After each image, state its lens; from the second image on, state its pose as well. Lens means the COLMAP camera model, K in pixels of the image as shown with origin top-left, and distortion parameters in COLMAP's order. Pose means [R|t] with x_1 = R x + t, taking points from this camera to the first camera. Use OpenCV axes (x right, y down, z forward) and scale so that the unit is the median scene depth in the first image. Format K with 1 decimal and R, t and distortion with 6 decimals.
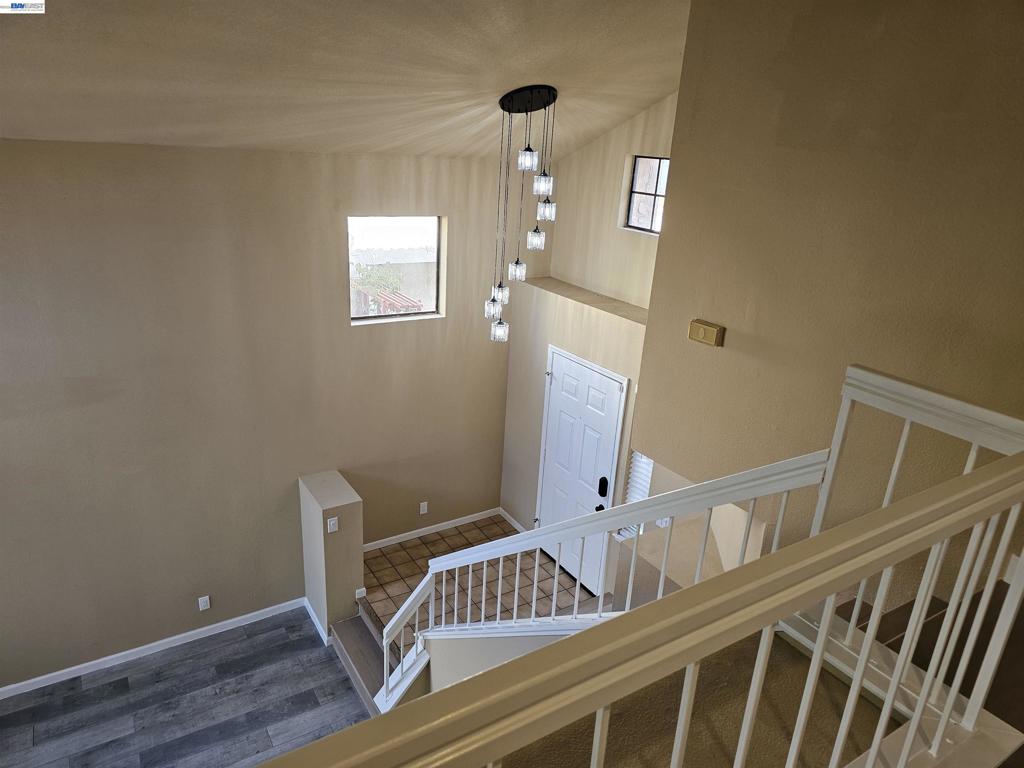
lens RADIAL K [[684.5, 0, 512.0], [0, 684.5, 384.0], [0, 0, 1]] dist [0.055540, -0.000087]
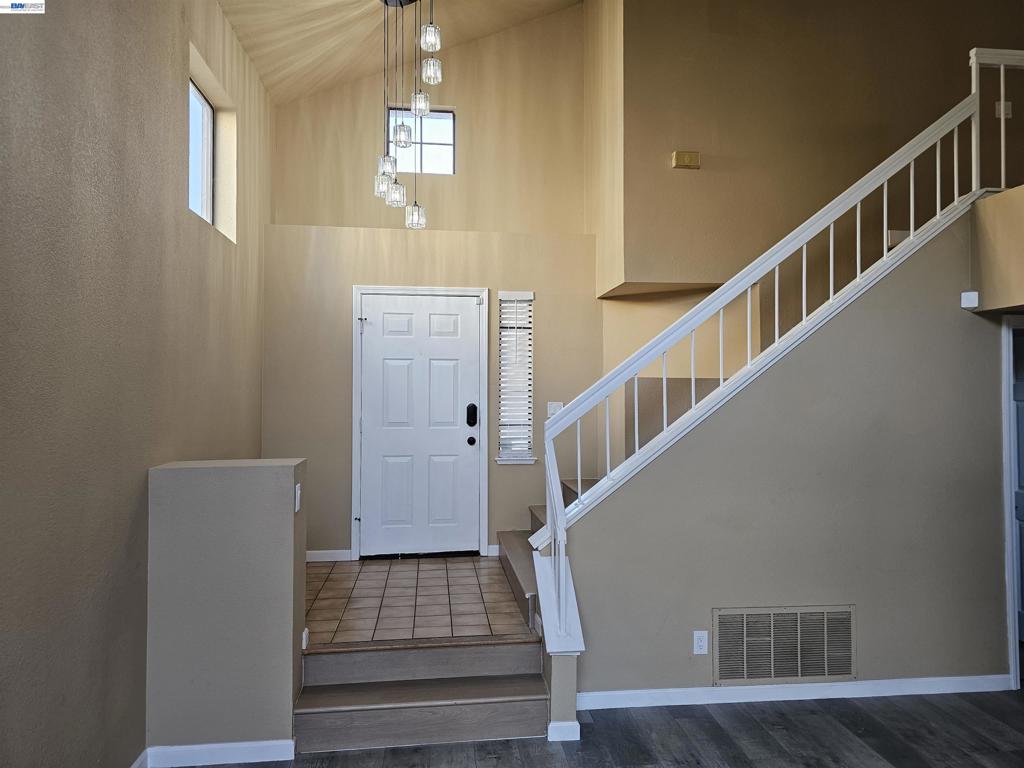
lens RADIAL K [[654.0, 0, 512.0], [0, 654.0, 384.0], [0, 0, 1]] dist [-0.001154, 0.000025]
pose [[0.432725, -0.053274, 0.899950, -0.642814], [0.331066, 0.937896, -0.103667, 0.220841], [-0.838537, 0.342803, 0.423489, 0.562347]]
